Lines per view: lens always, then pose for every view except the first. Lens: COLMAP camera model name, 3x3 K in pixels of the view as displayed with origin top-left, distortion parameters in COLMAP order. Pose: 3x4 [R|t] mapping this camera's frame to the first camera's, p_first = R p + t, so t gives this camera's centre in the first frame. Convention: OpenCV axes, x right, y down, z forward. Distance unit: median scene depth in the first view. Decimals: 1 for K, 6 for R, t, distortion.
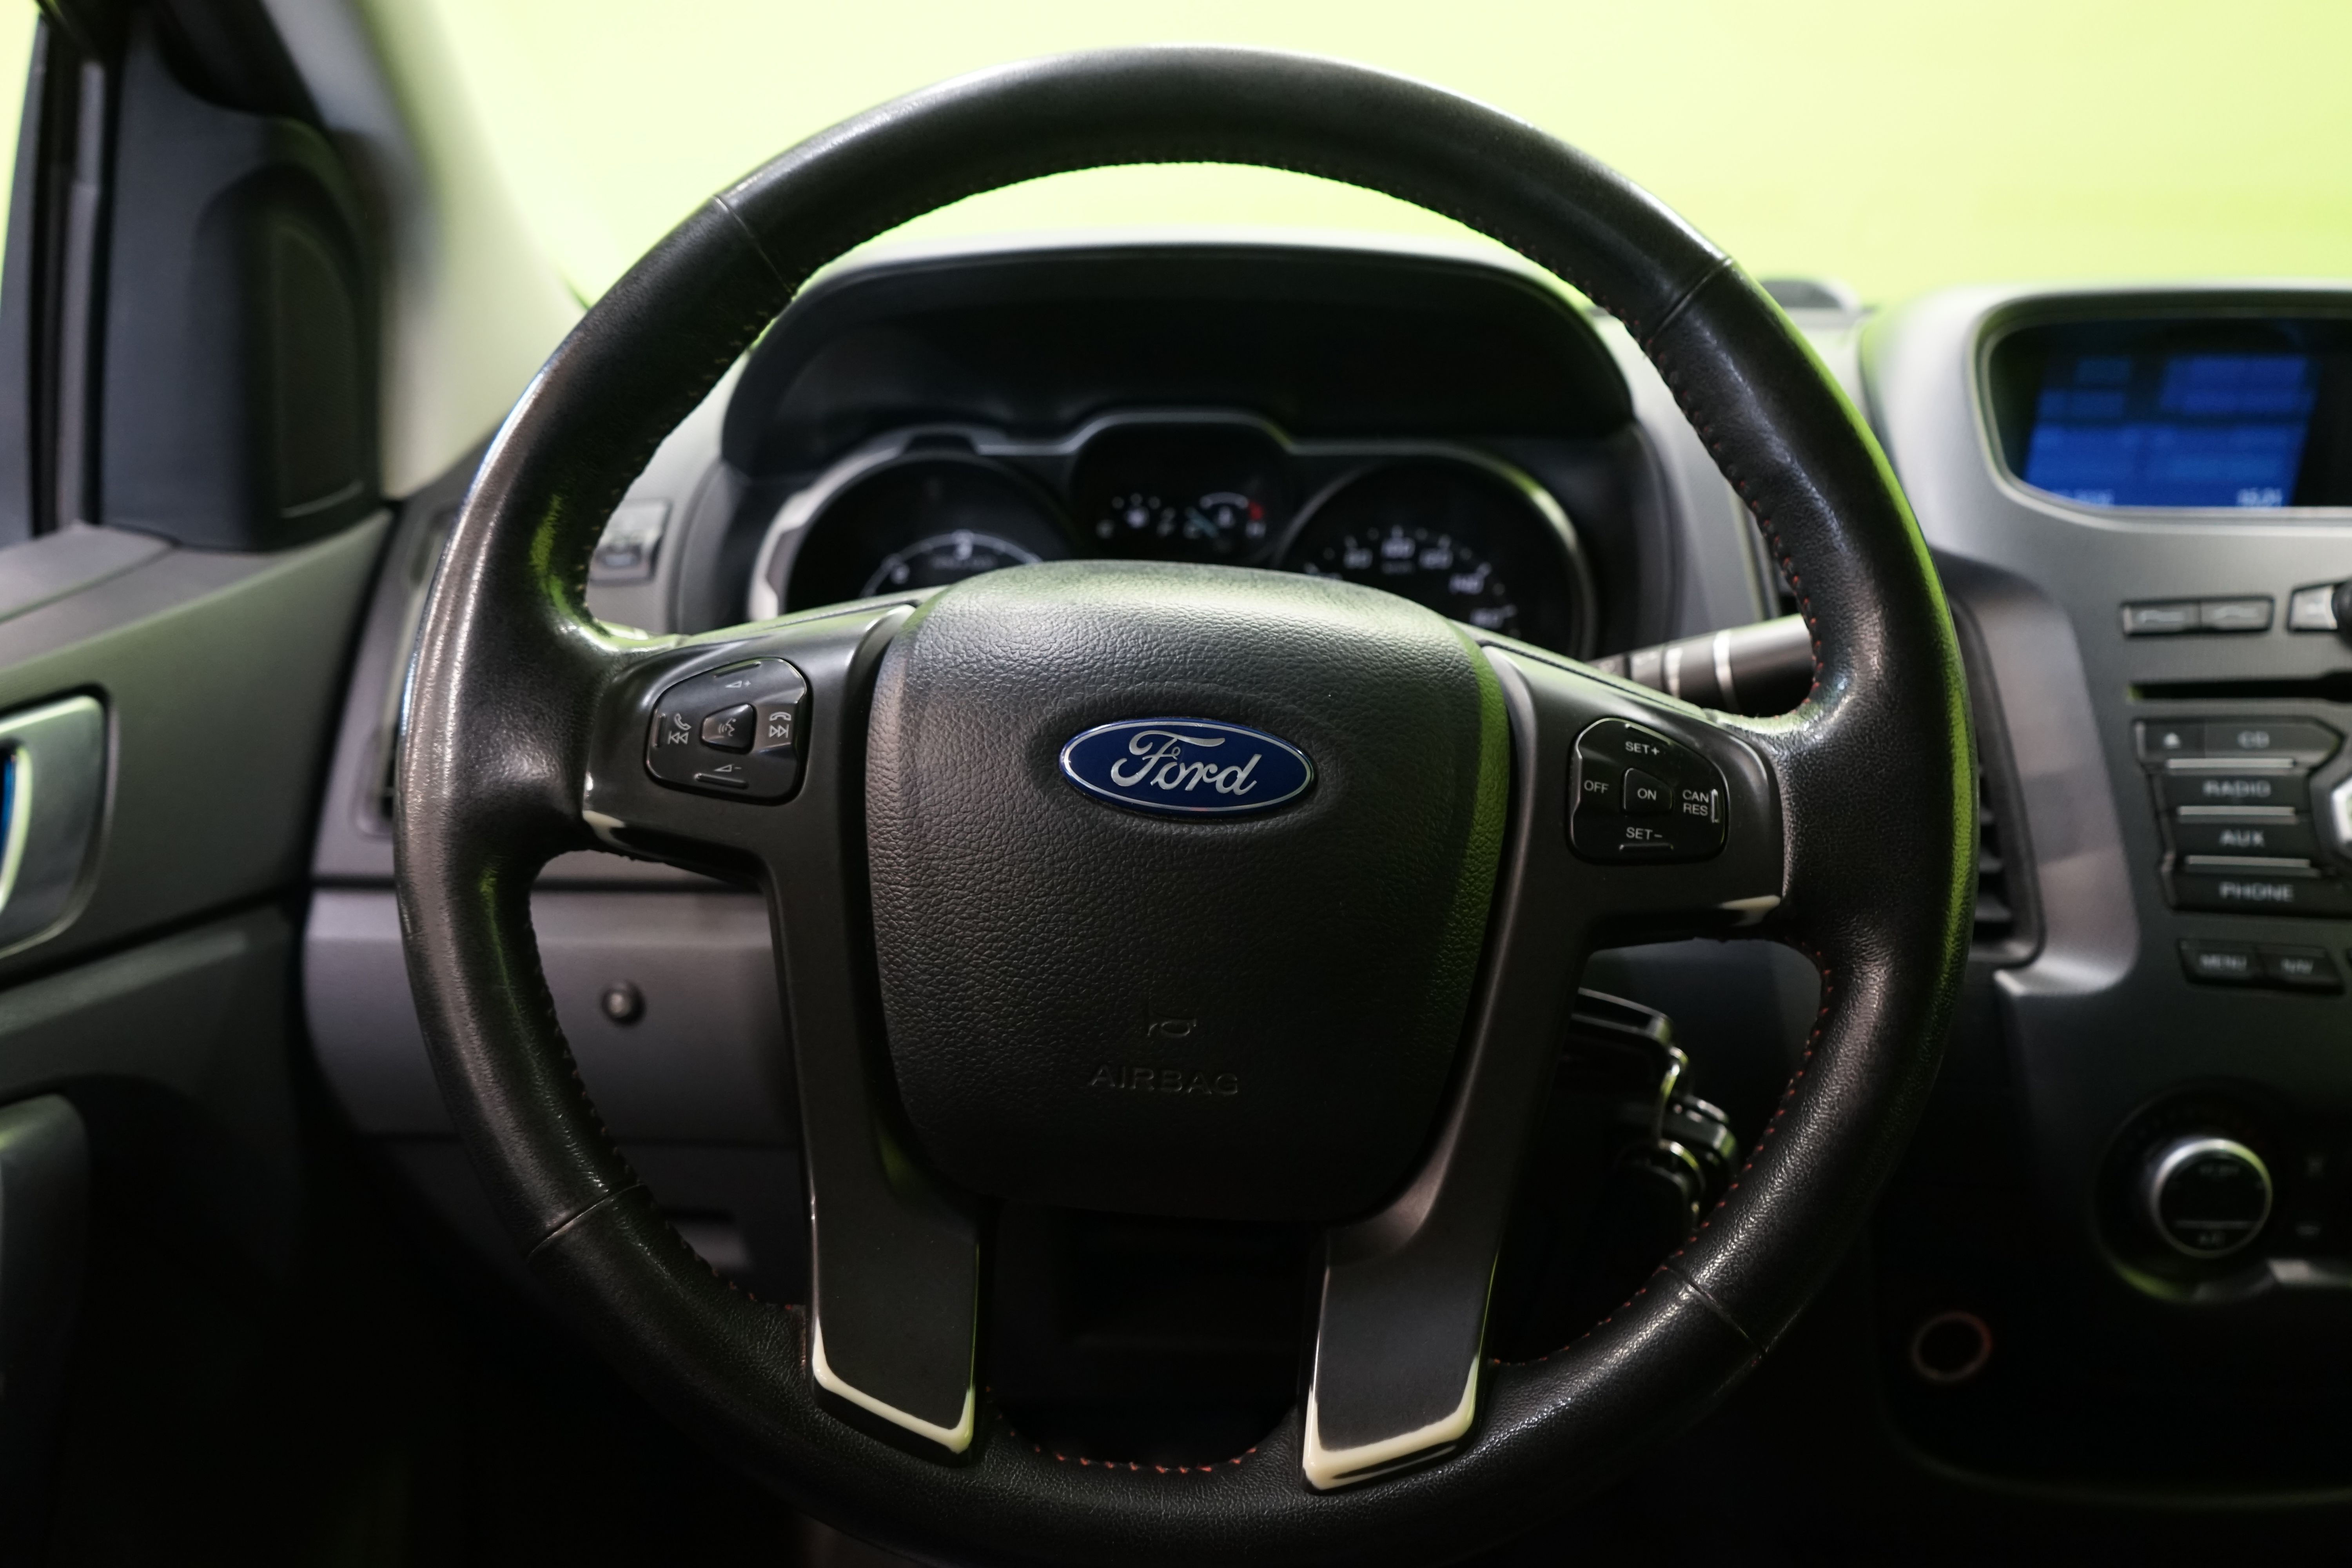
lens RADIAL K [[1899.5, 0, 1176.0], [0, 1899.5, 784.0], [0, 0, 1]] dist [-0.006103, 0.010886]
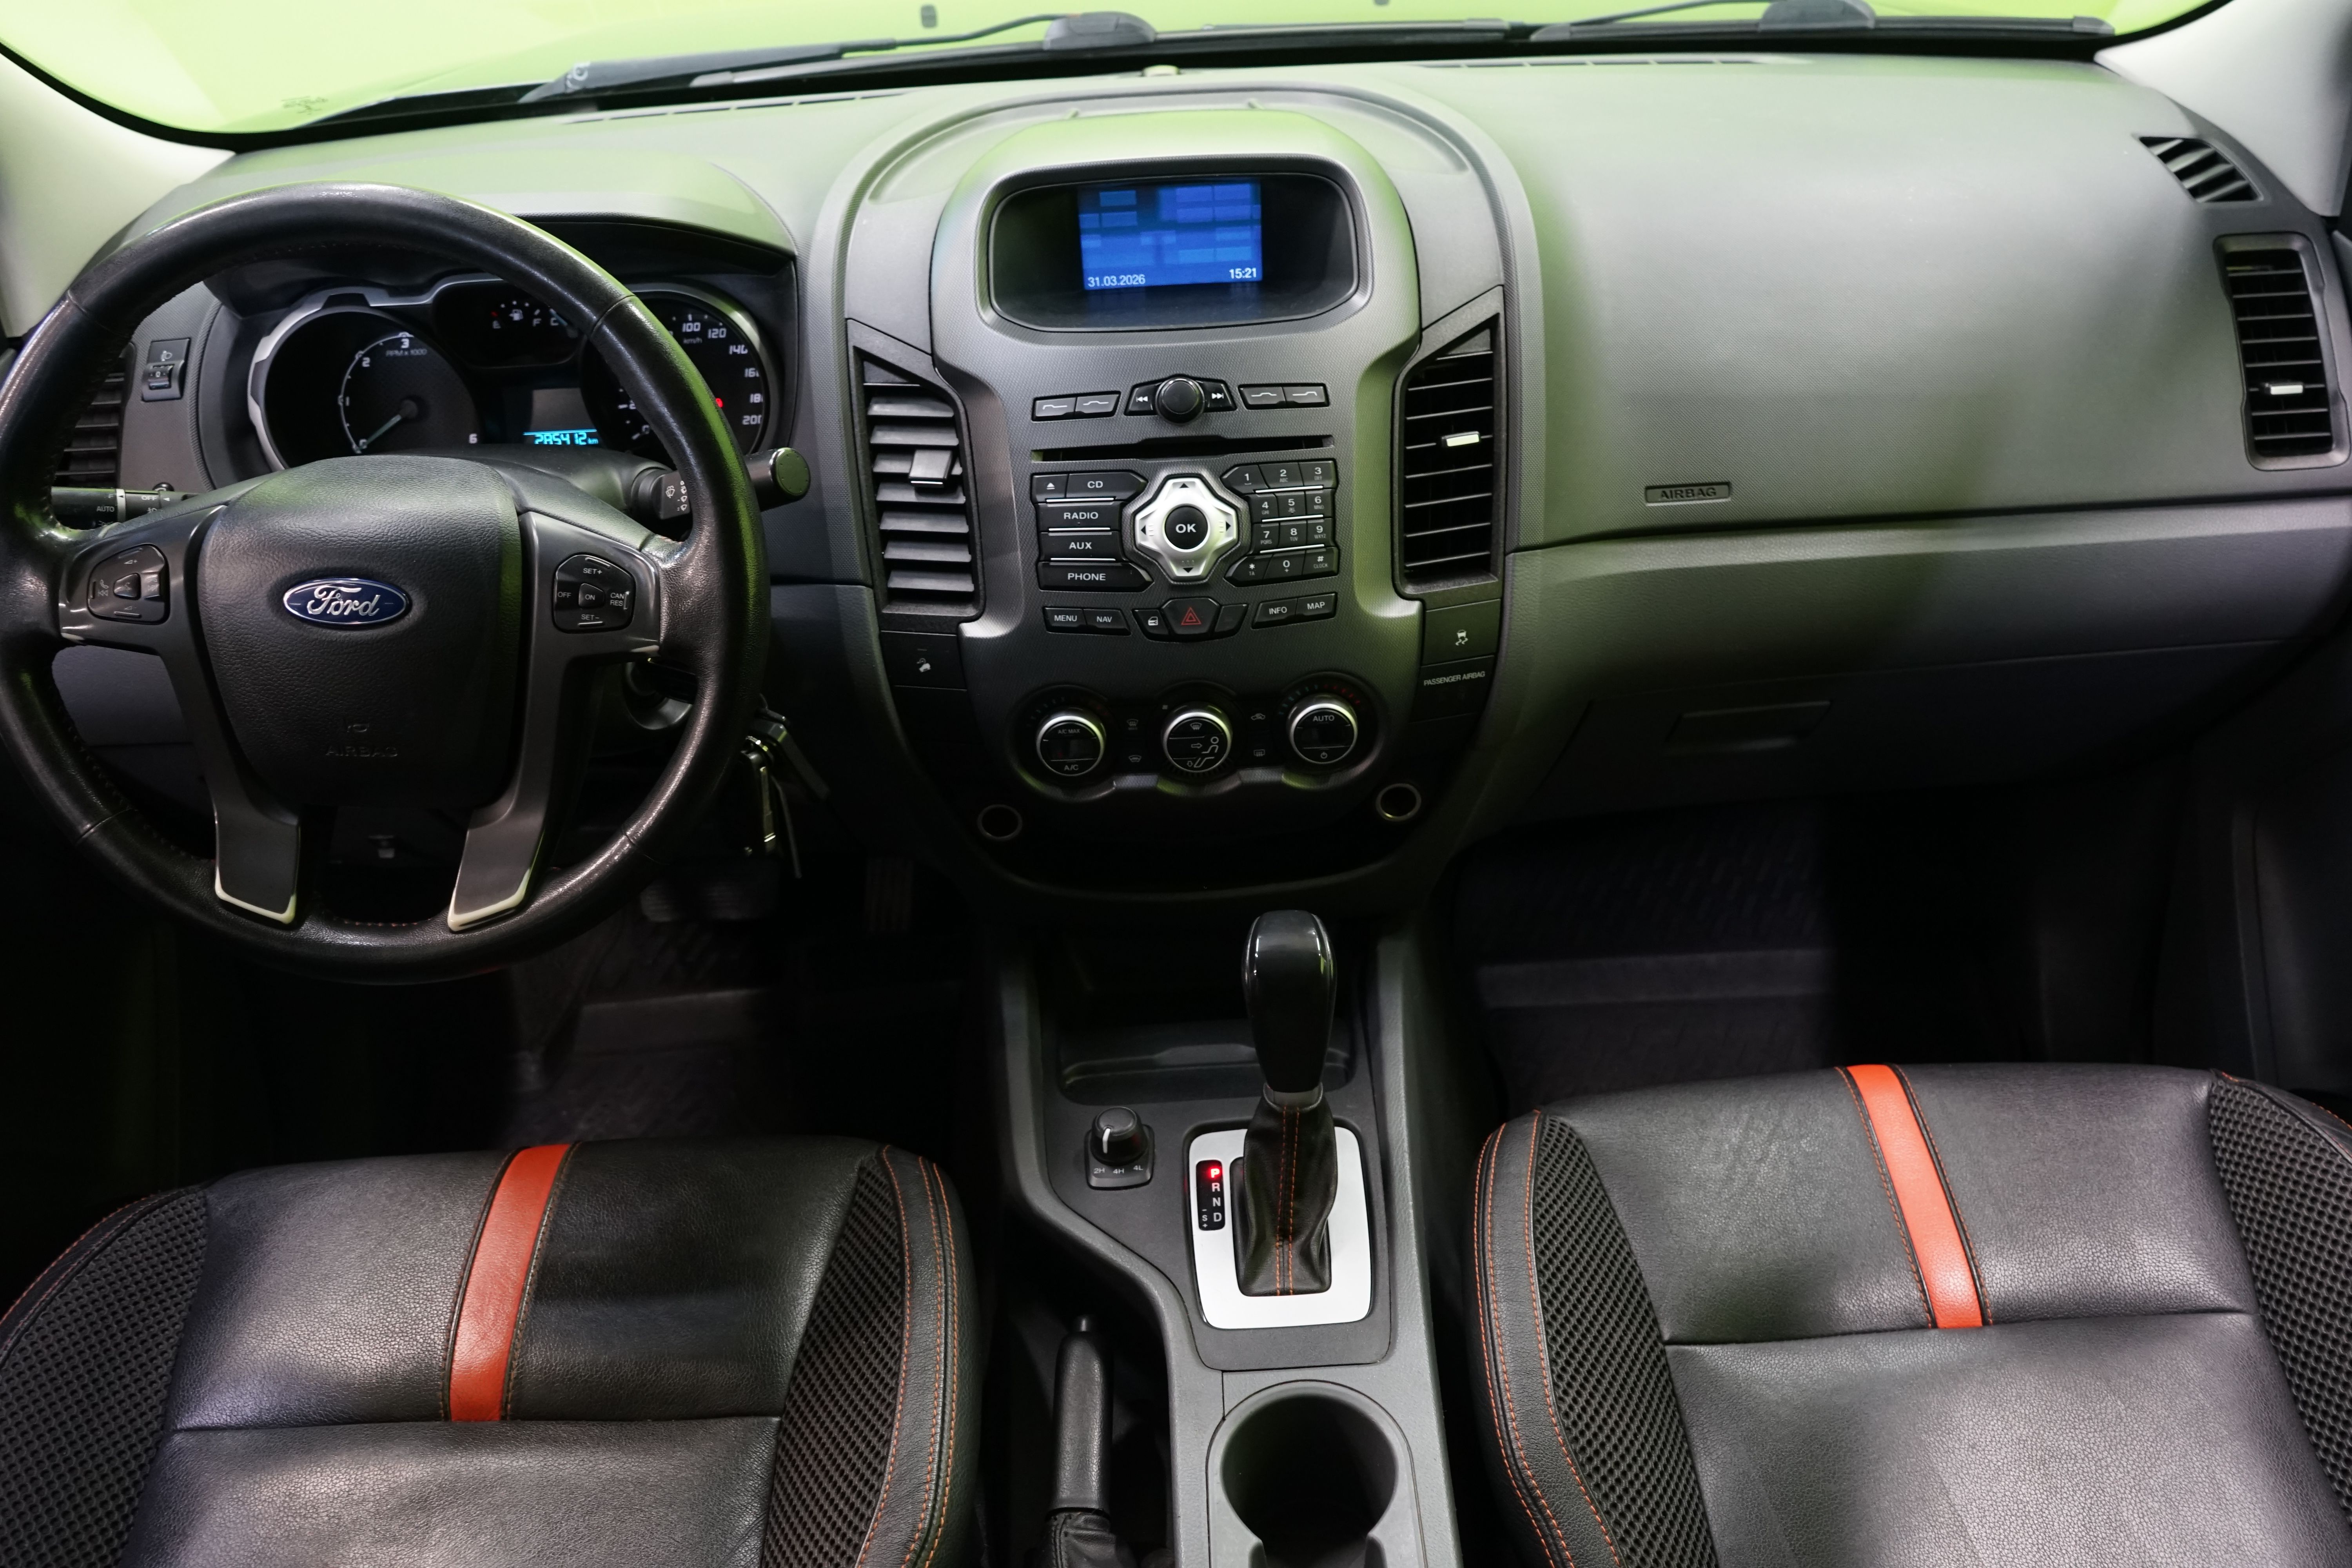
lens RADIAL K [[1899.5, 0, 1176.0], [0, 1899.5, 784.0], [0, 0, 1]] dist [-0.006103, 0.010886]
pose [[0.998758, -0.049084, -0.008558, 0.665310], [0.049358, 0.951229, 0.304511, -0.294136], [-0.006806, -0.304555, 0.952470, -0.734859]]
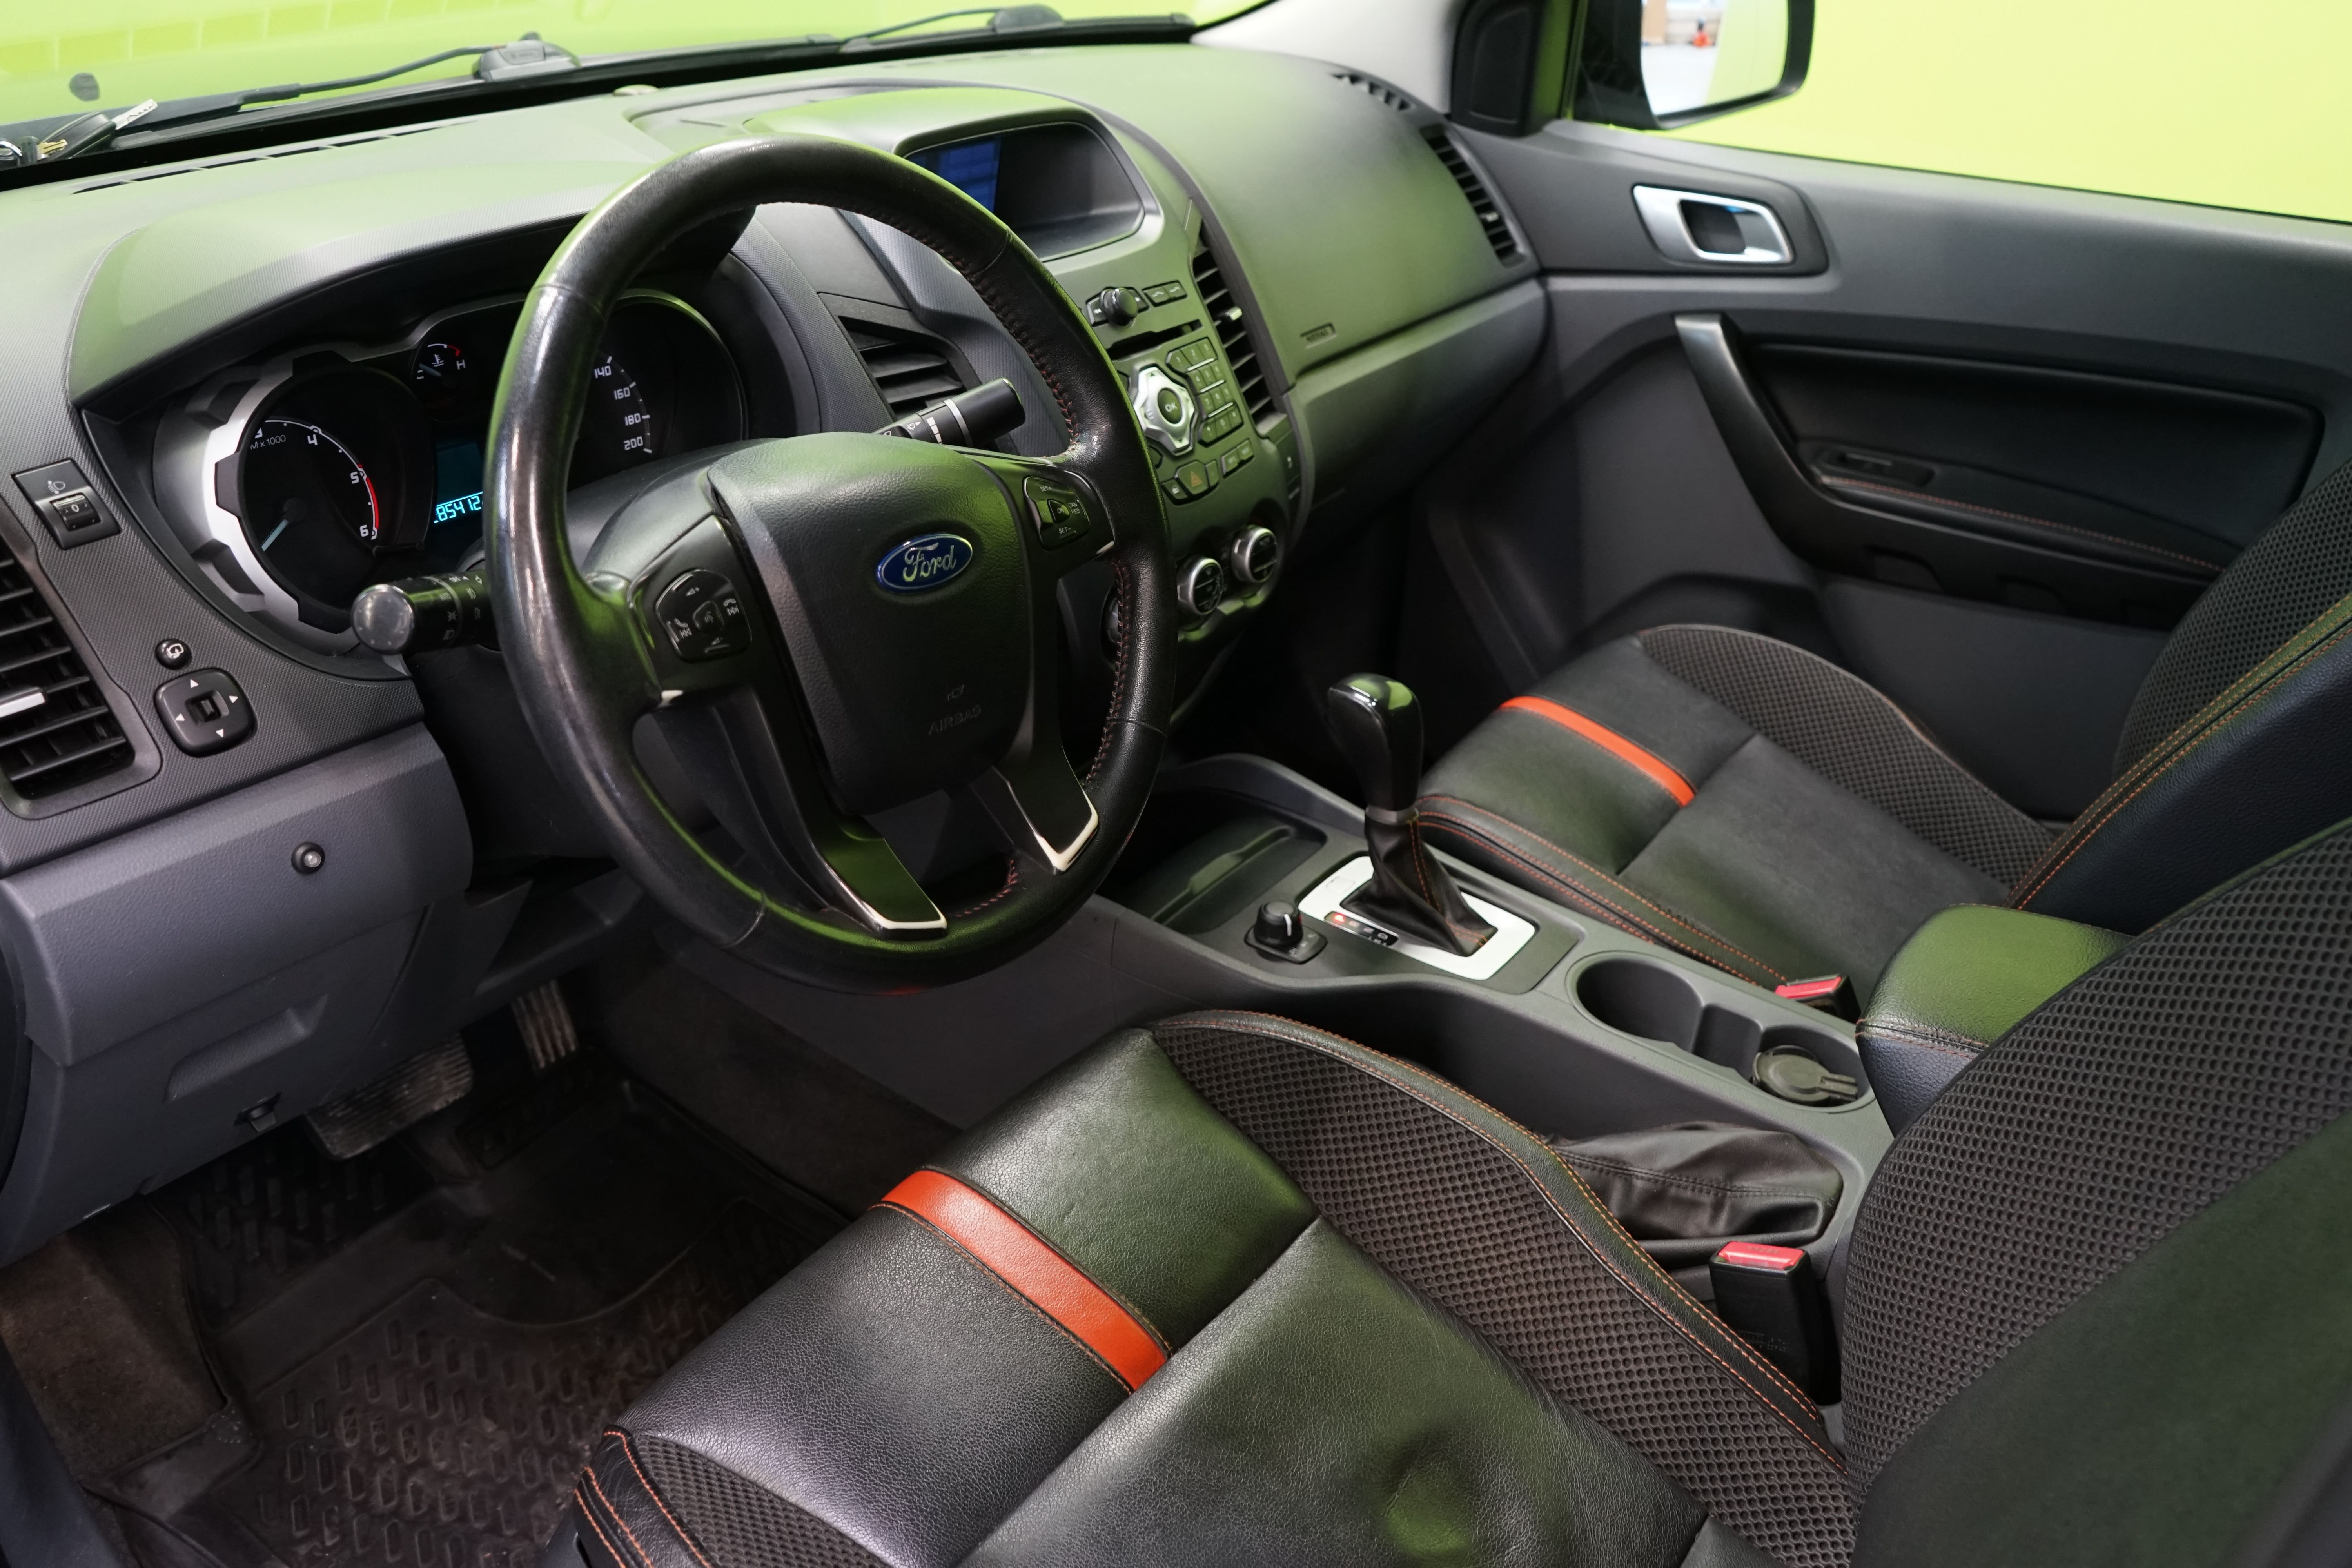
lens RADIAL K [[1899.5, 0, 1176.0], [0, 1899.5, 784.0], [0, 0, 1]] dist [-0.006103, 0.010886]
pose [[0.582785, -0.370348, 0.723329, -0.971484], [0.171601, 0.926126, 0.335923, -0.296803], [-0.794302, -0.071647, 0.603284, -0.270135]]
